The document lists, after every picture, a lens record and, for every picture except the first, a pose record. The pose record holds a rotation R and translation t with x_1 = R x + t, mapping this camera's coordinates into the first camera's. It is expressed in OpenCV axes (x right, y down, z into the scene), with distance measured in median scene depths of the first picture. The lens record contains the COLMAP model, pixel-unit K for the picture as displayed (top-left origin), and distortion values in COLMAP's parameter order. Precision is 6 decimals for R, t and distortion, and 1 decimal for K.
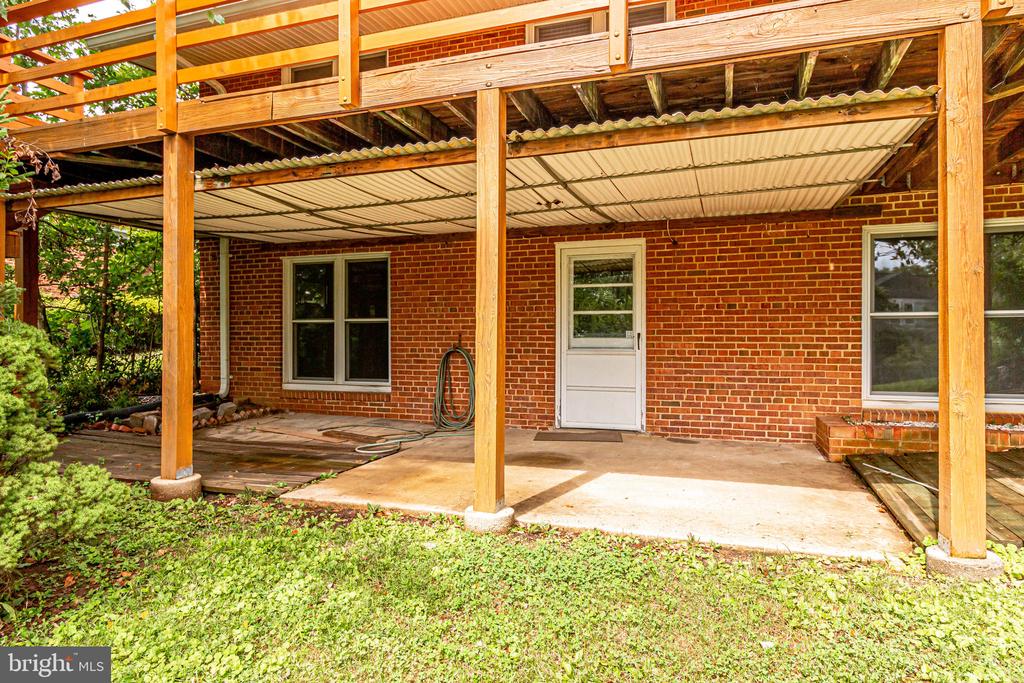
lens RADIAL K [[600.3, 0, 515.4], [0, 600.3, 335.6], [0, 0, 1]] dist [0.007248, -0.003814]
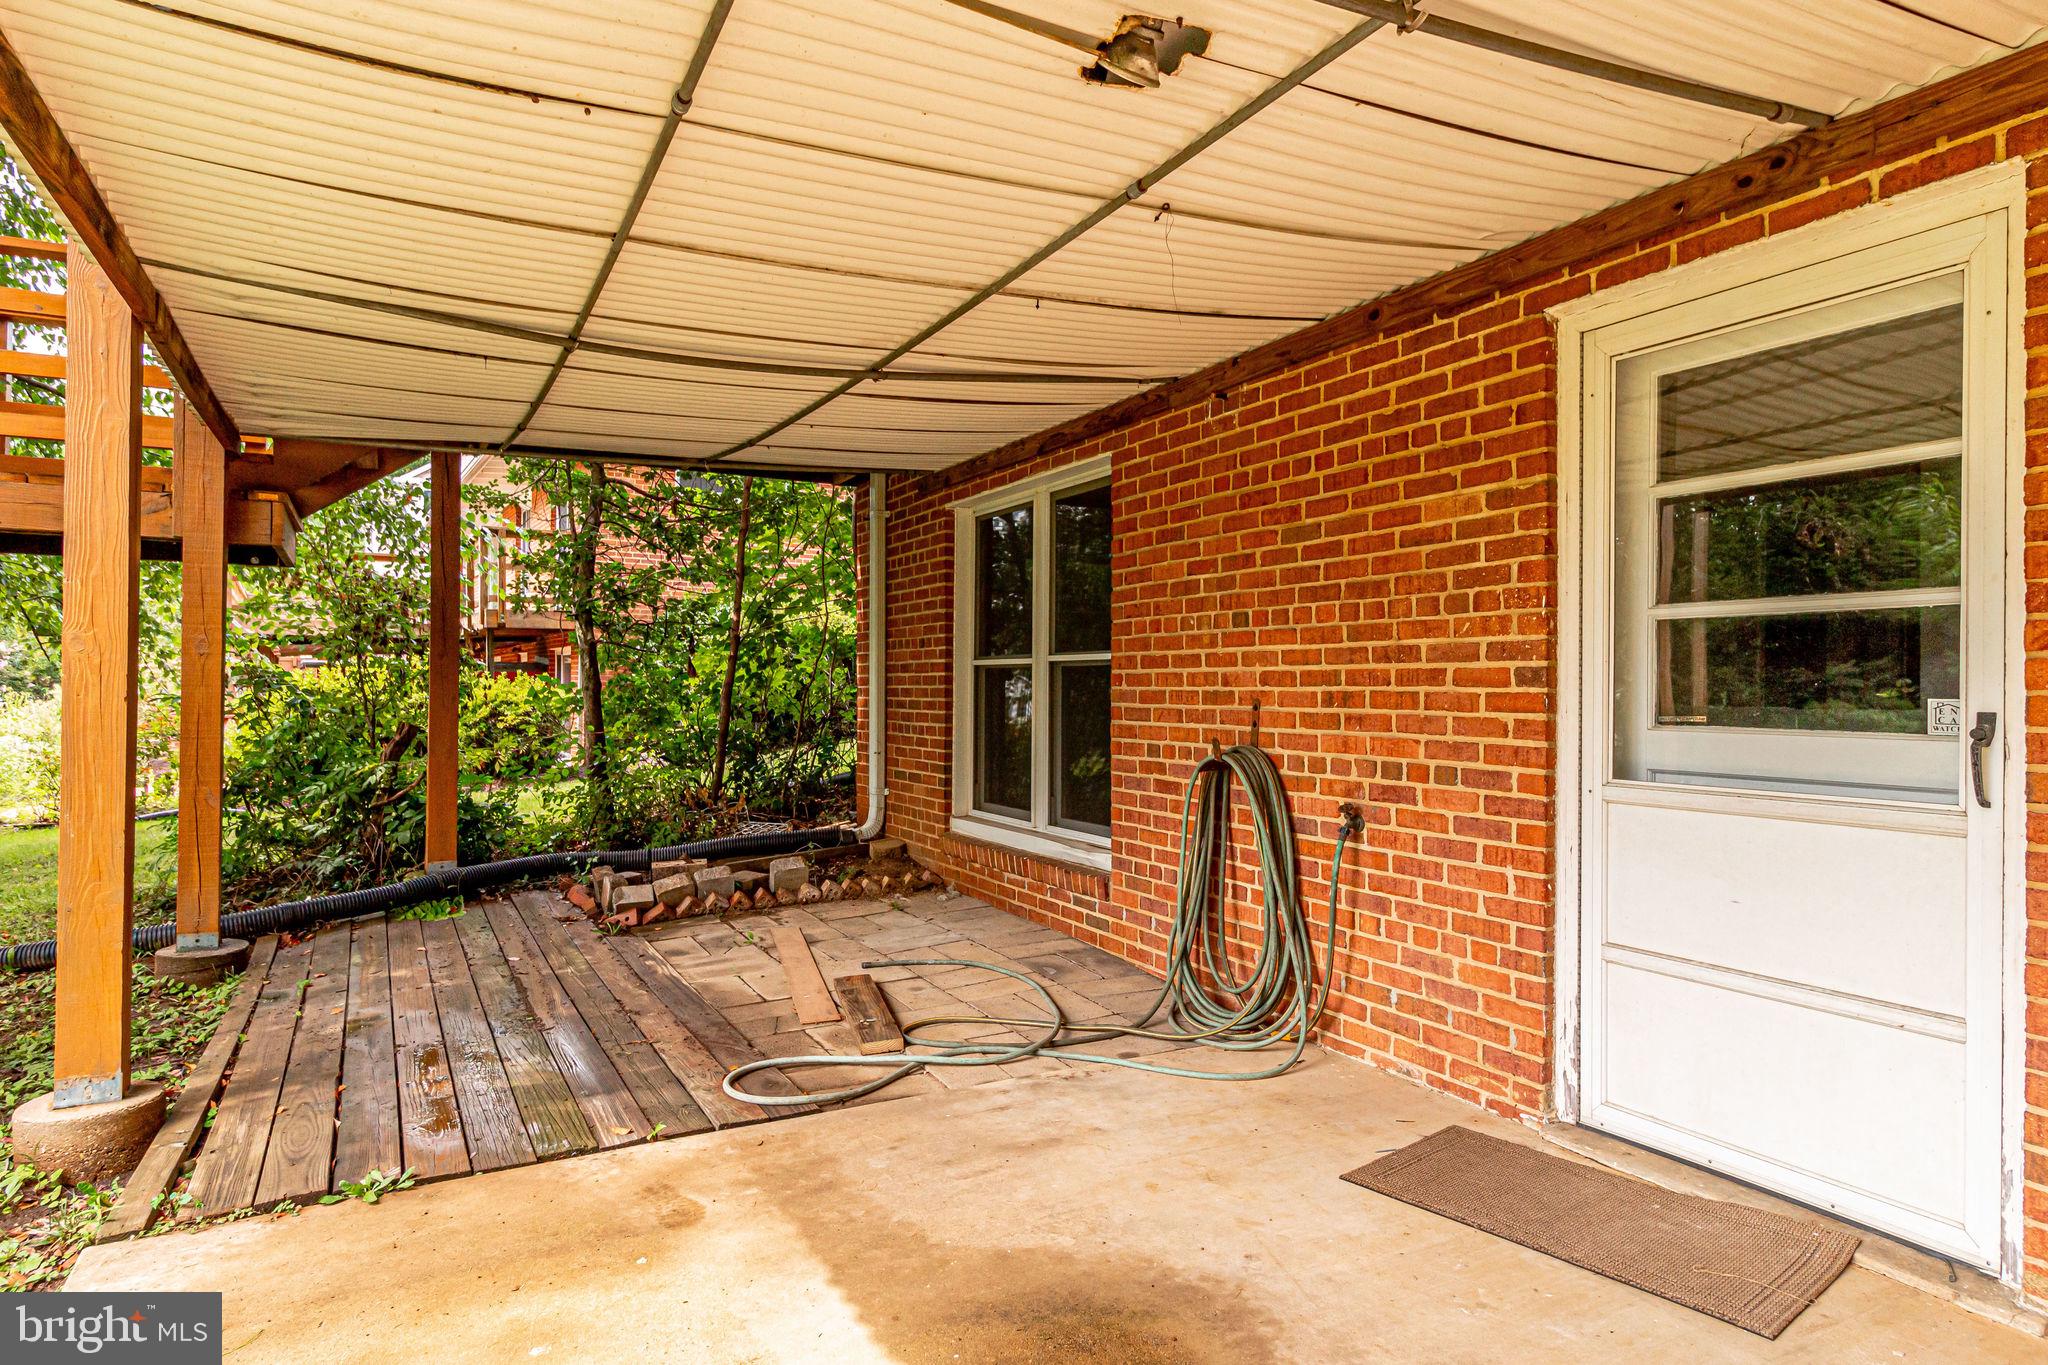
lens RADIAL K [[1200.6, 0, 1007.1], [0, 1200.6, 683.9], [0, 0, 1]] dist [0.007248, -0.003814]
pose [[0.714054, 0.000170, -0.700090, 0.235014], [0.001143, 0.999998, 0.001408, -0.012748], [0.700089, -0.001806, 0.714053, 0.518870]]
